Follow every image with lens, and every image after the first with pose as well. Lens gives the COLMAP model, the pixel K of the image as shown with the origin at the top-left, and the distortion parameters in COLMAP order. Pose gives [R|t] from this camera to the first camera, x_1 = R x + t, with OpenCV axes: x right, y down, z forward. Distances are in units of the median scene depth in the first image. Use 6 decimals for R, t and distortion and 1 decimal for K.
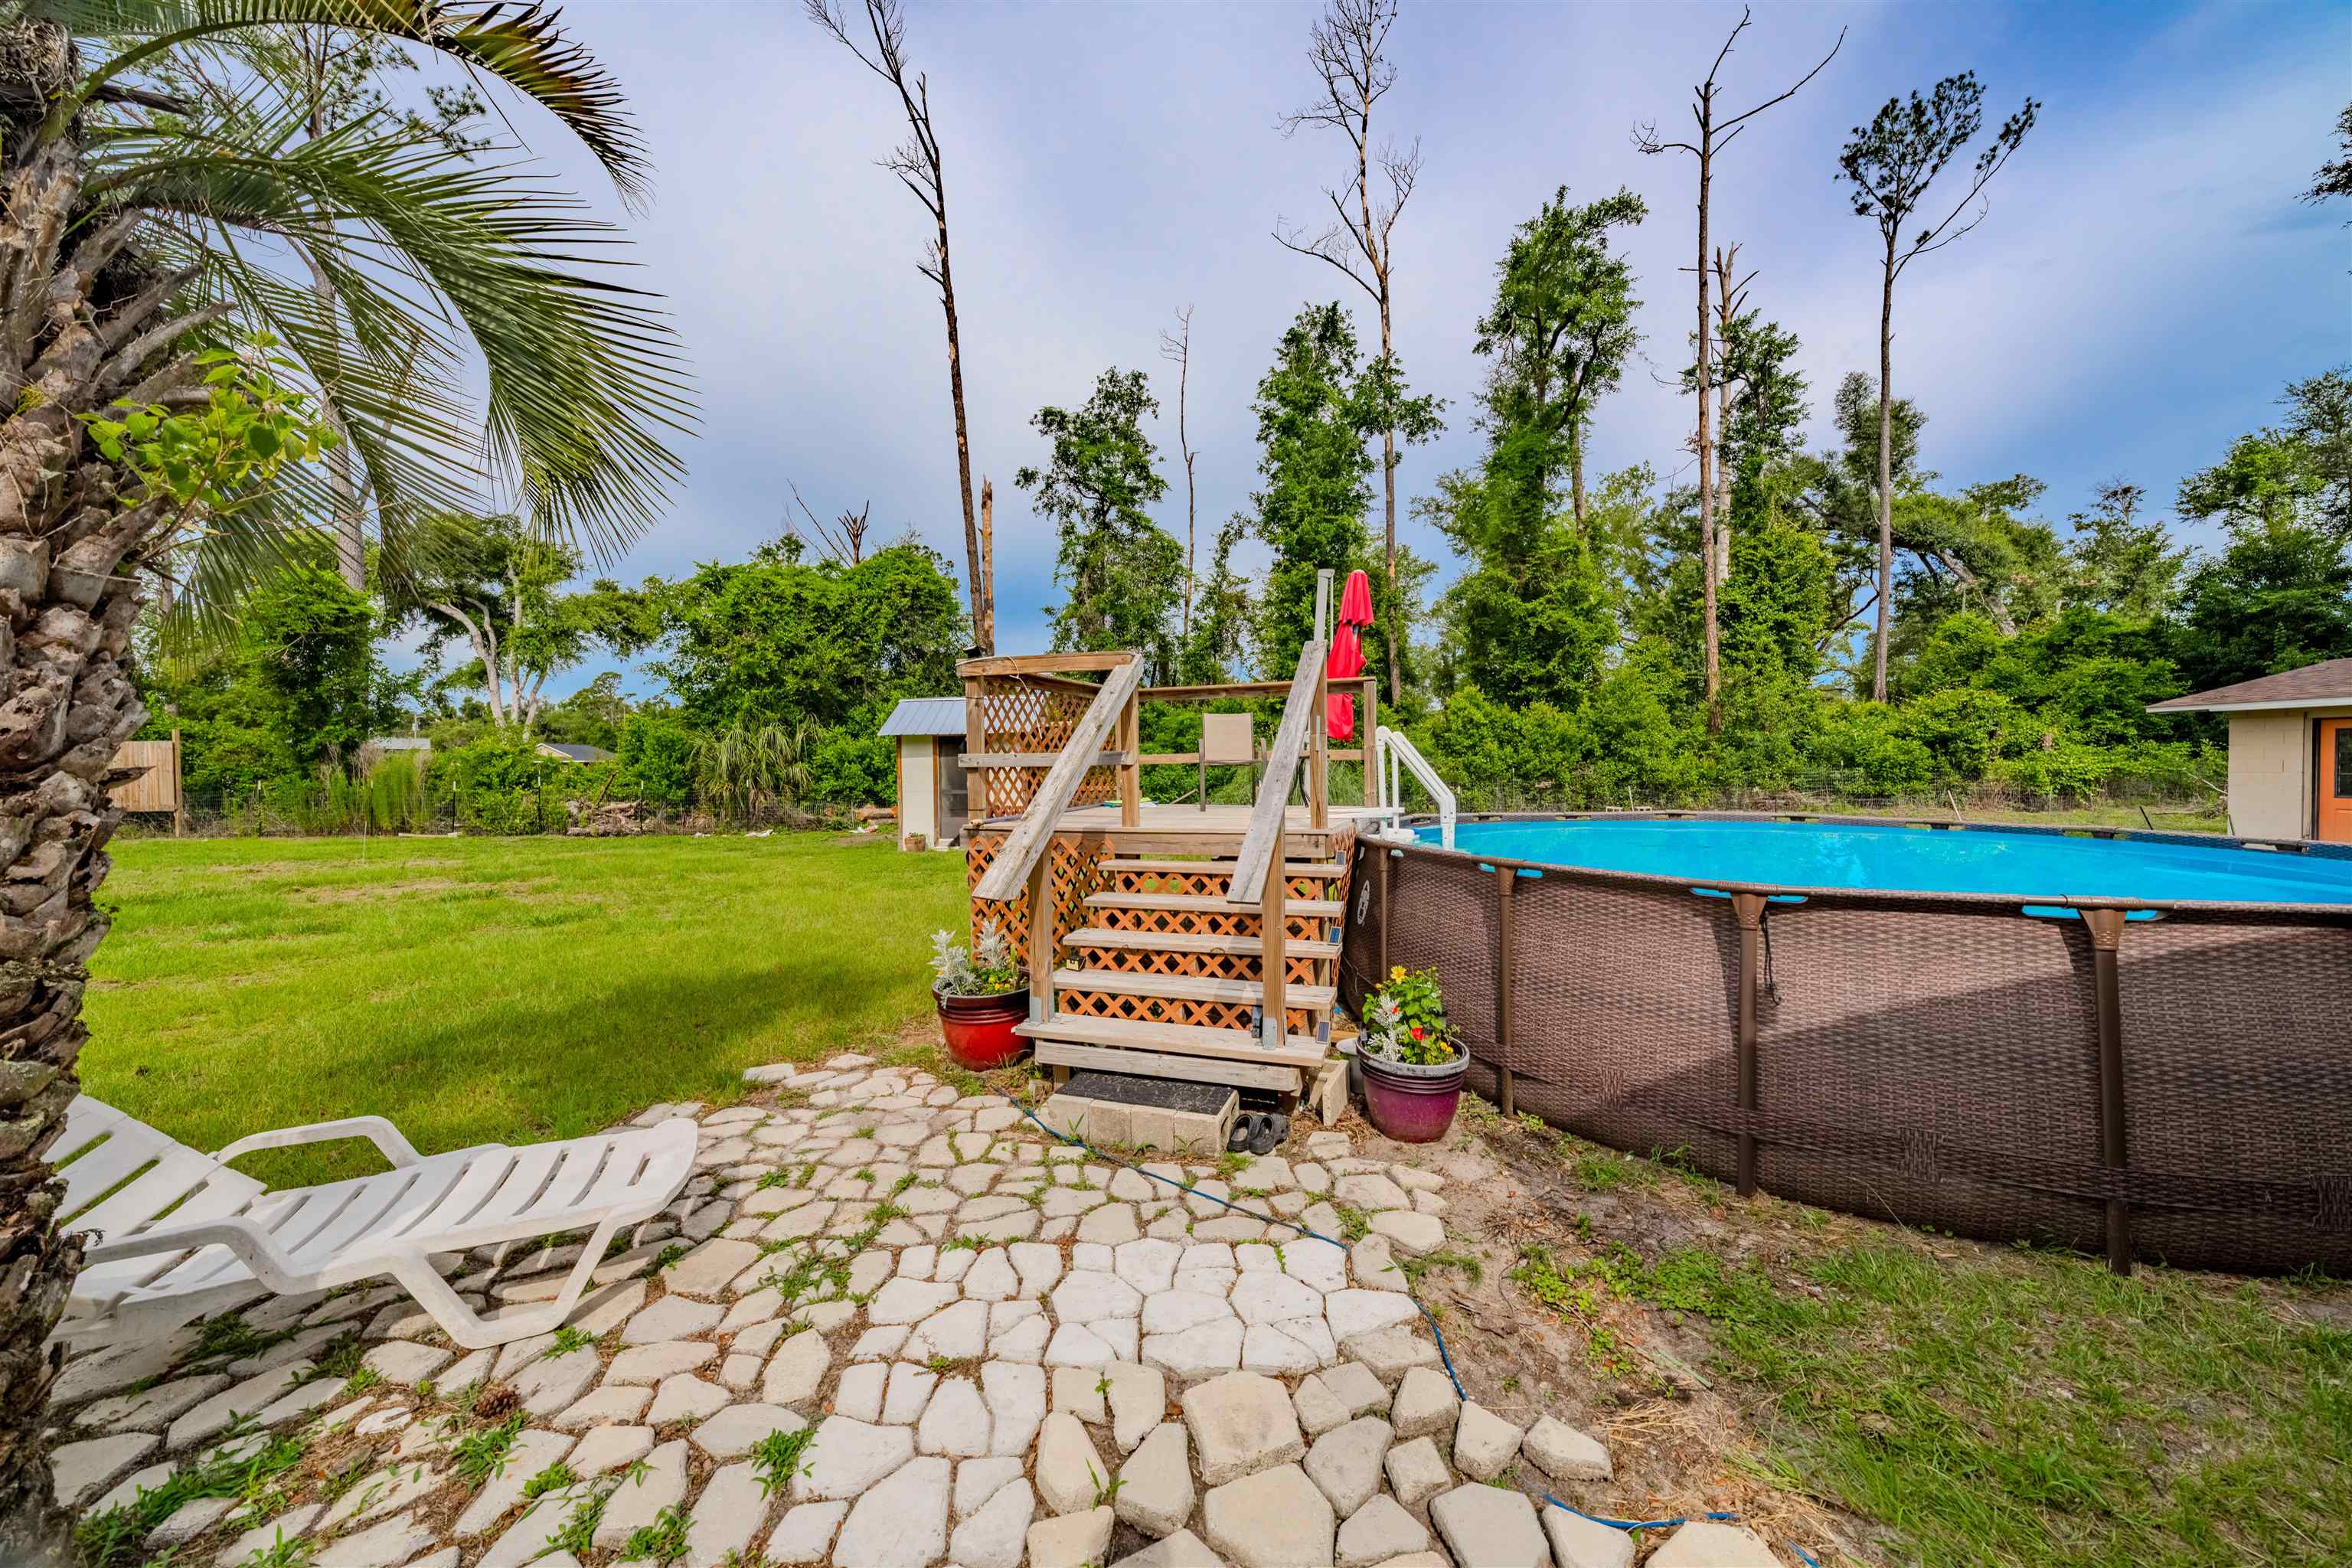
lens RADIAL K [[803.3, 0, 1175.8], [0, 803.3, 779.7], [0, 0, 1]] dist [-0.000326, 0.000202]
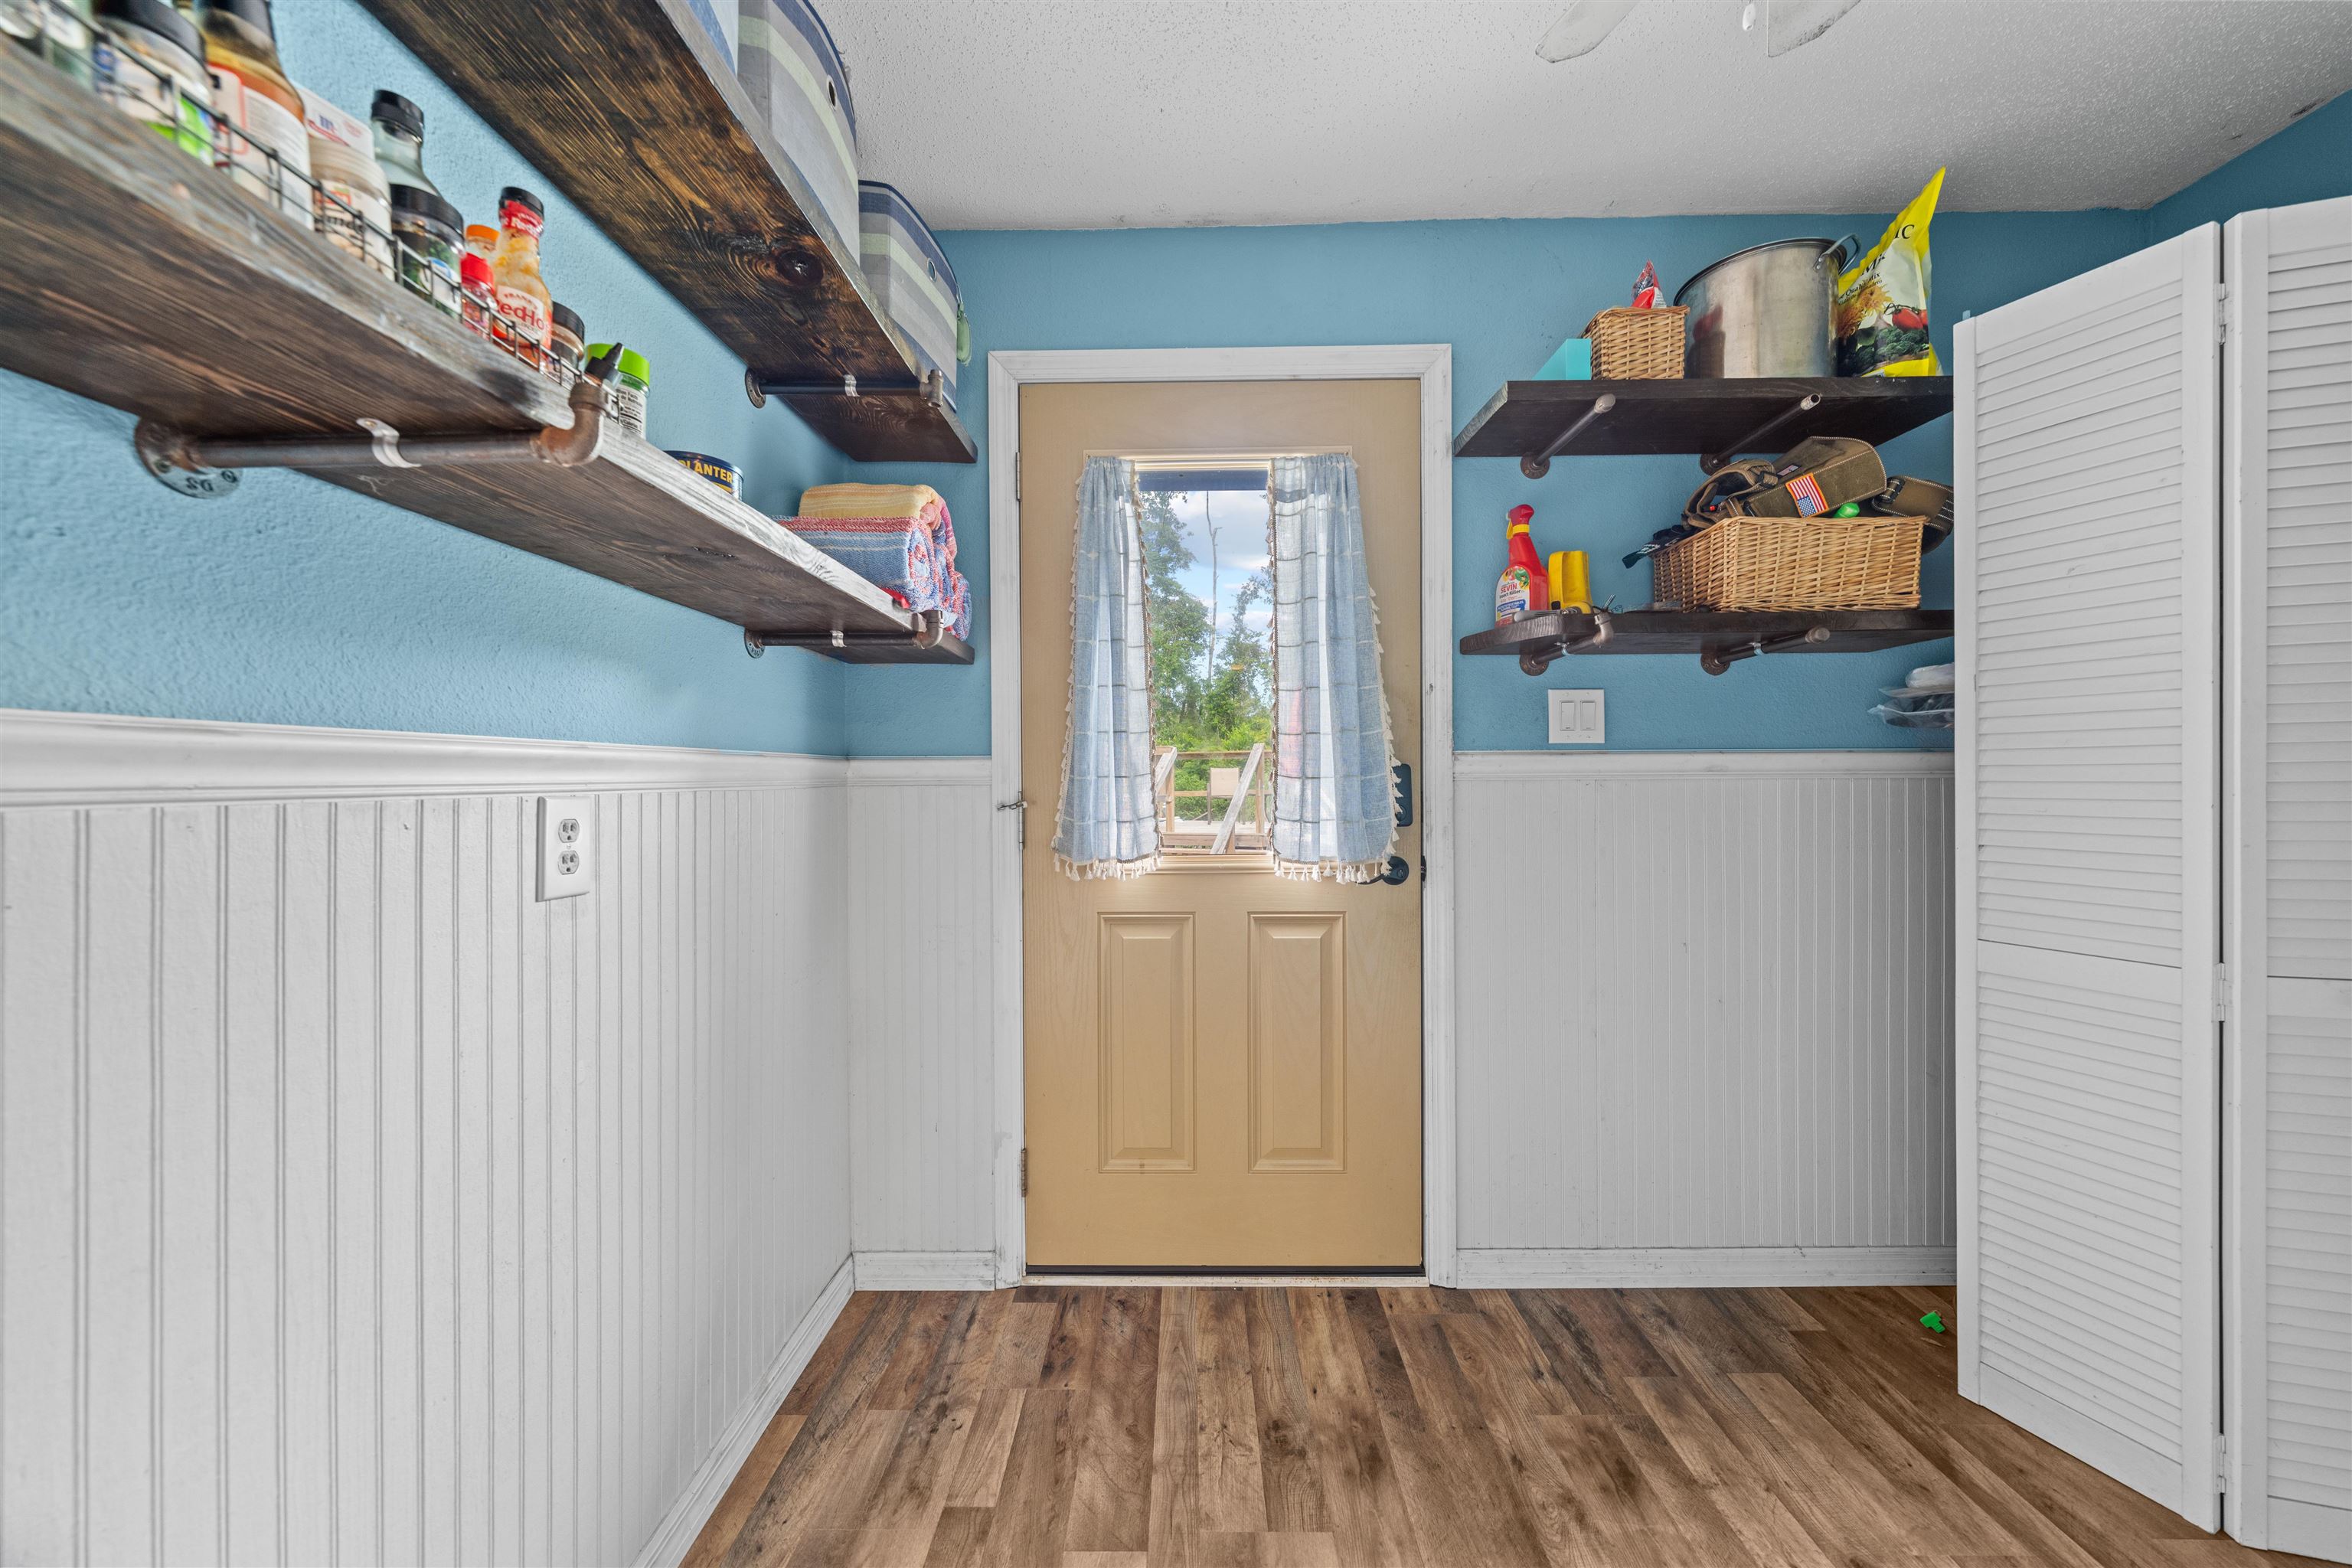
lens RADIAL K [[803.3, 0, 1175.8], [0, 803.3, 779.7], [0, 0, 1]] dist [-0.000326, 0.000202]
pose [[0.999320, 0.002174, -0.036808, 0.007147], [-0.002811, 0.999847, -0.017255, -0.008734], [0.036765, 0.017347, 0.999173, -0.228210]]
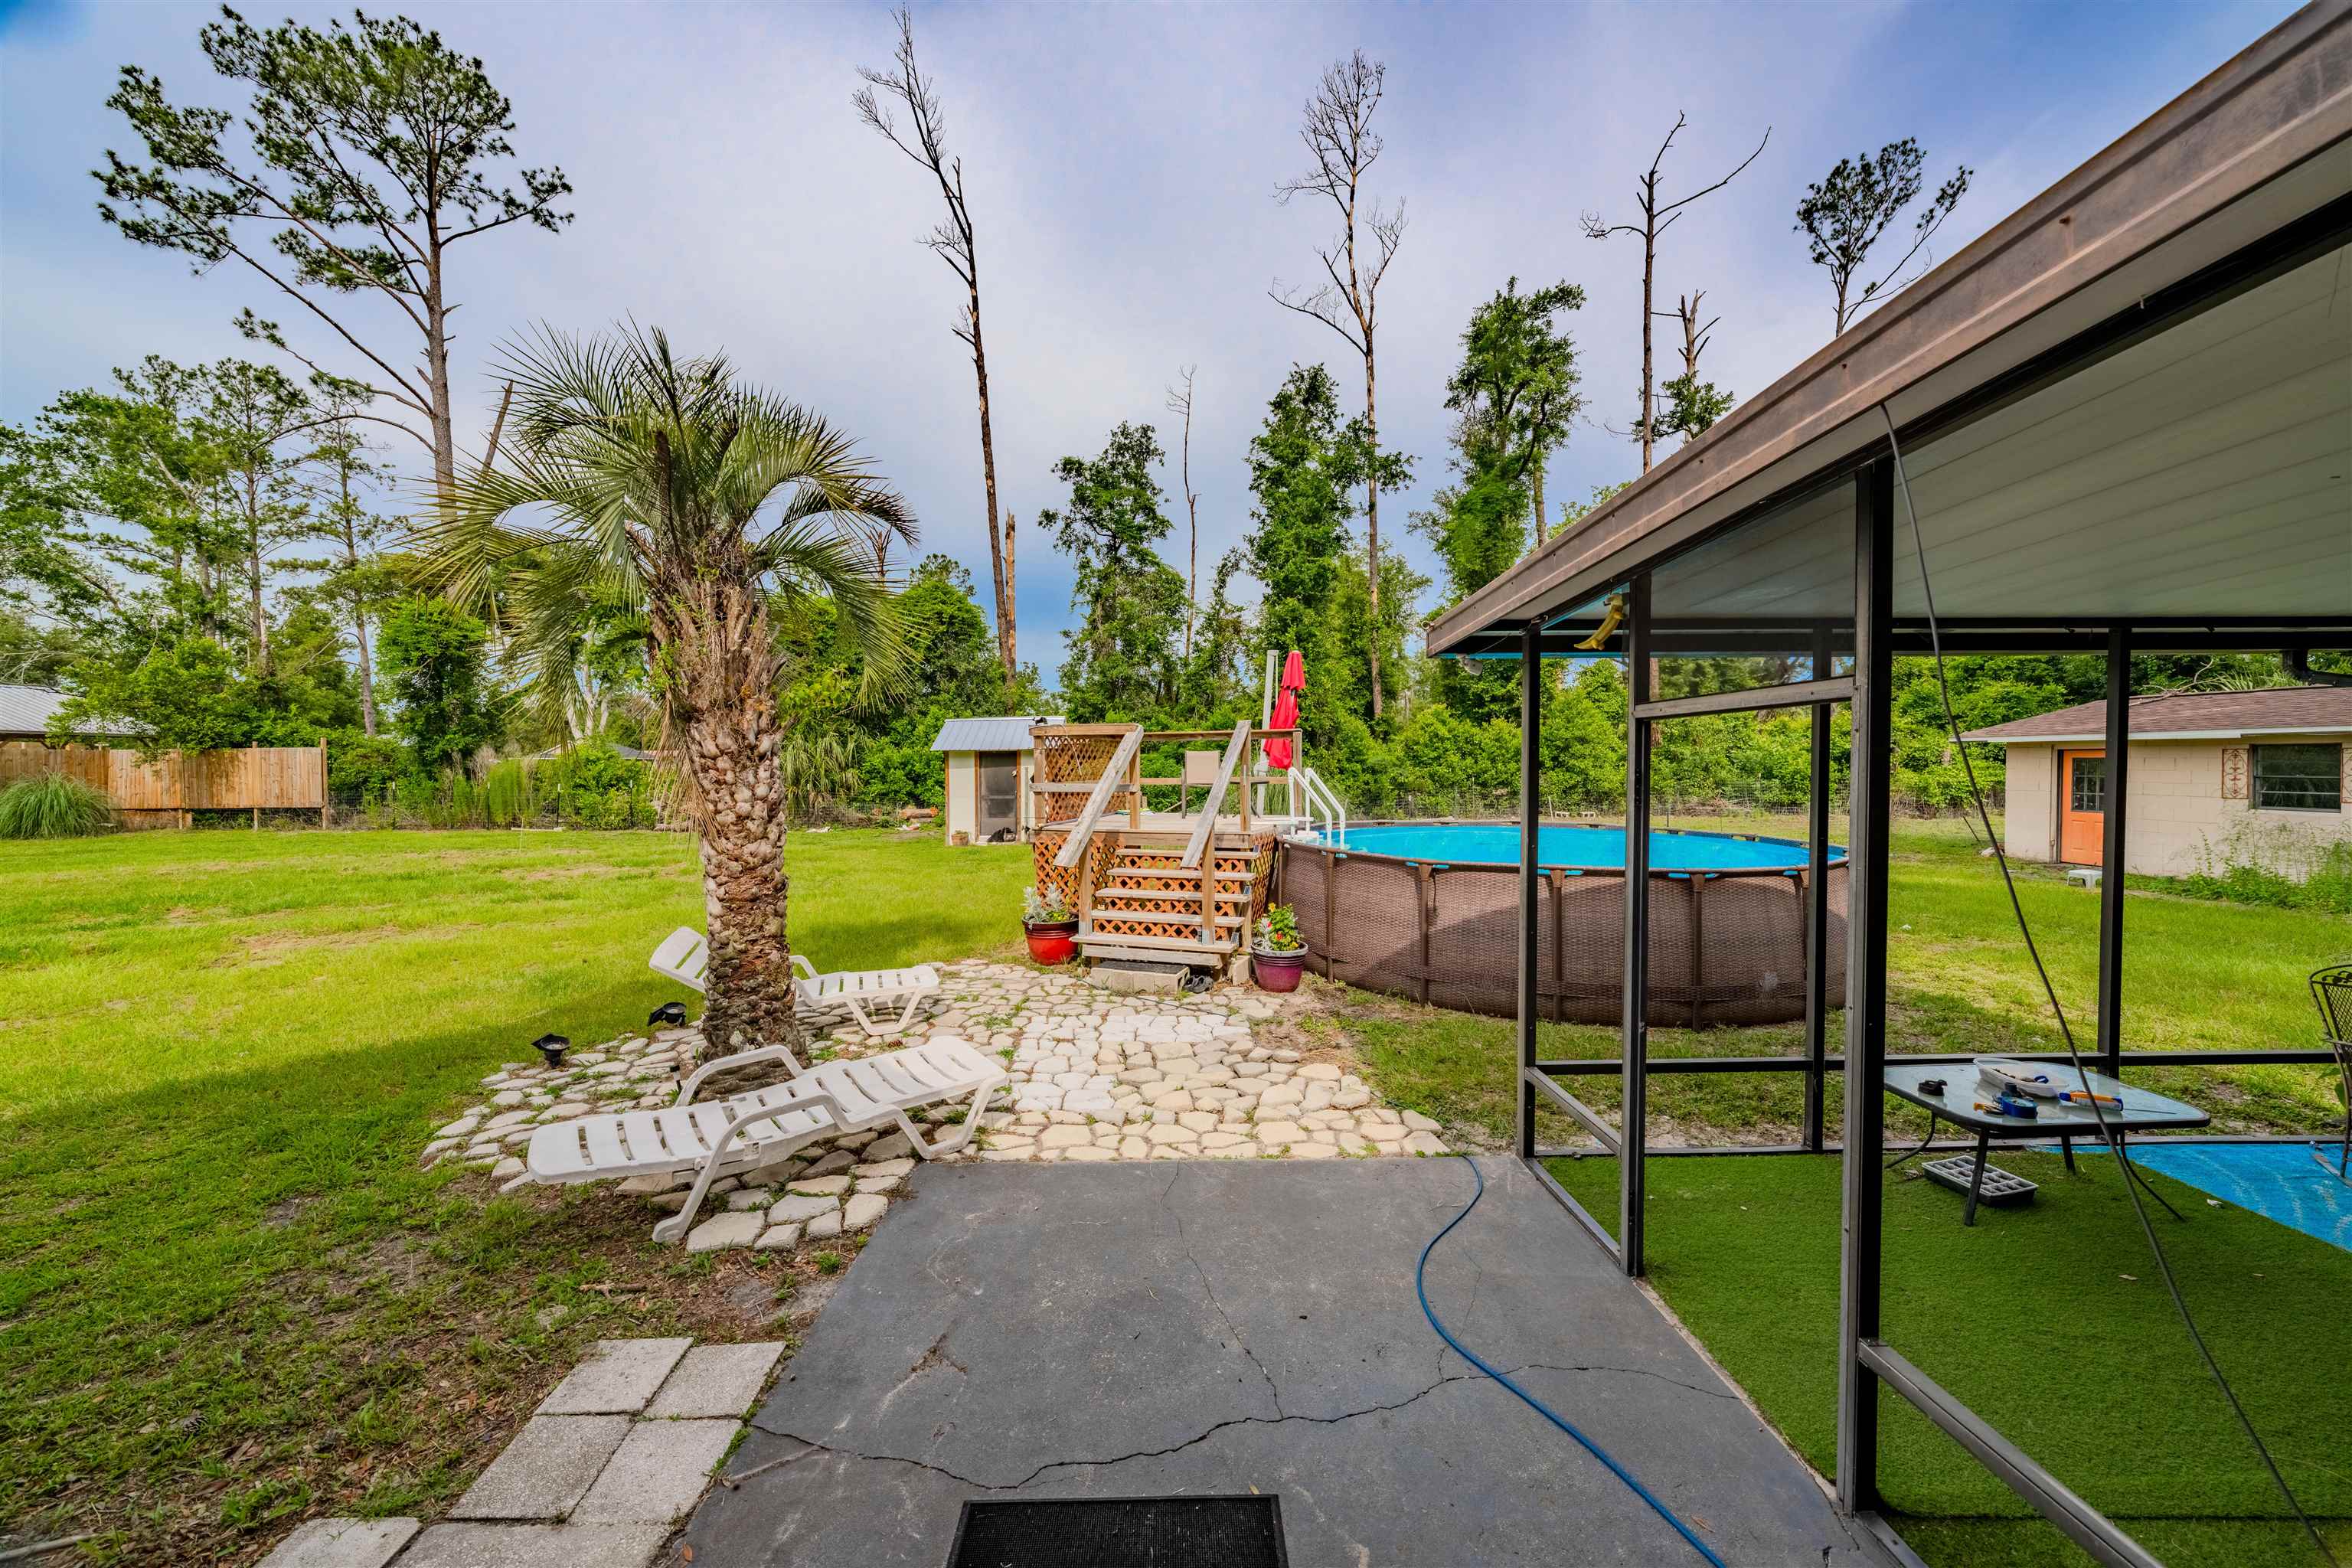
lens RADIAL K [[803.3, 0, 1175.8], [0, 803.3, 779.7], [0, 0, 1]] dist [-0.000326, 0.000202]
pose [[0.999927, 0.006306, -0.010305, 0.009778], [-0.006287, 0.999978, 0.001928, -0.010300], [0.010317, -0.001863, 0.999945, -0.143924]]
